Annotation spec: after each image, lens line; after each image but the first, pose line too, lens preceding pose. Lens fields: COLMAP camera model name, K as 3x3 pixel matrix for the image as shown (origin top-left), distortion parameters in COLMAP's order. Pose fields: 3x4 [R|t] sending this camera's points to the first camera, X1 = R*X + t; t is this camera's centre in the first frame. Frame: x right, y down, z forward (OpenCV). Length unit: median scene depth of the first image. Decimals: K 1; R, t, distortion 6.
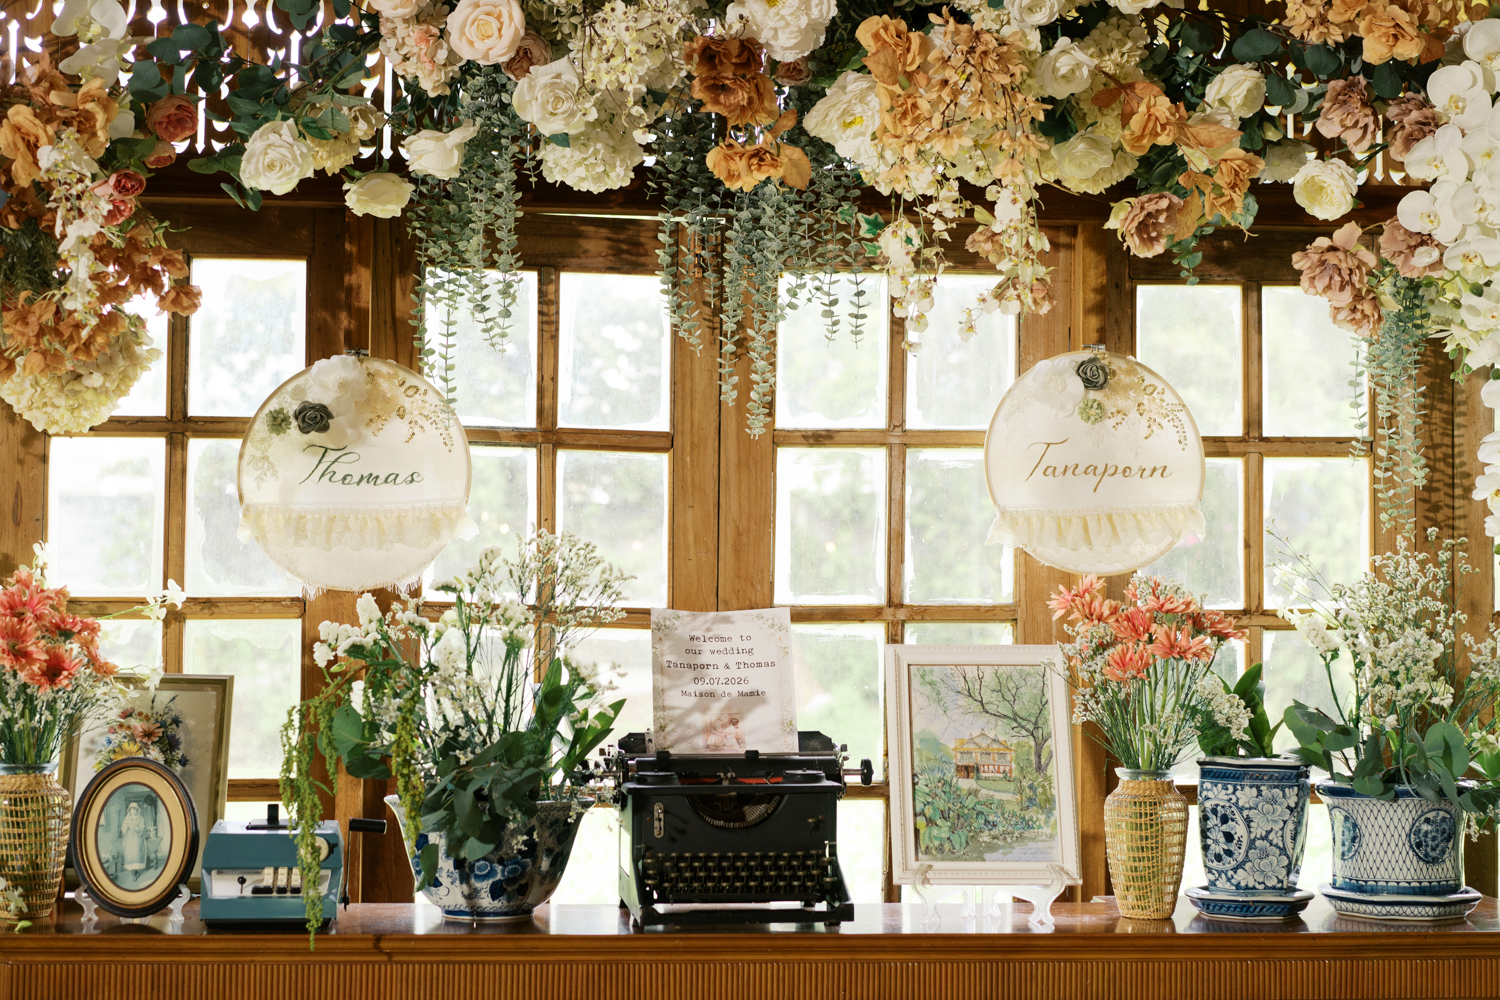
lens RADIAL K [[2278.3, 0, 750.0], [0, 2278.3, 500.0], [0, 0, 1]] dist [0.008008, -0.114010]
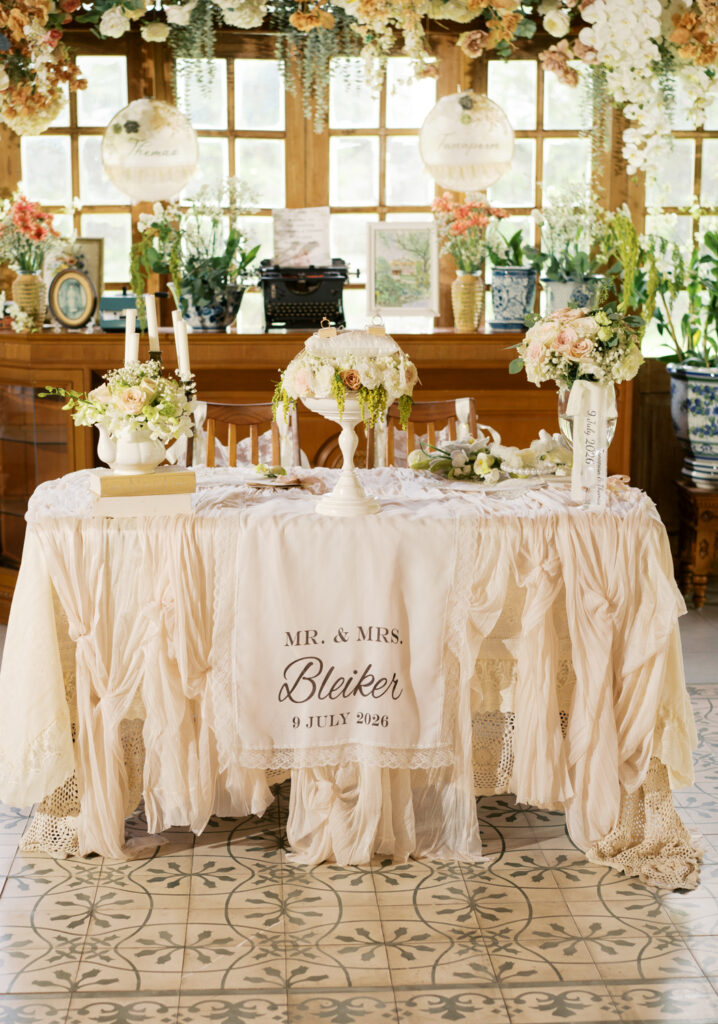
lens RADIAL K [[1690.2, 0, 360.3], [0, 1690.2, 549.6], [0, 0, 1]] dist [0.005446, -0.074505]
pose [[0.998941, 0.001238, -0.045999, 0.137617], [0.009929, 0.970289, 0.241745, -0.035059], [0.044932, -0.241945, 0.969249, -0.866017]]
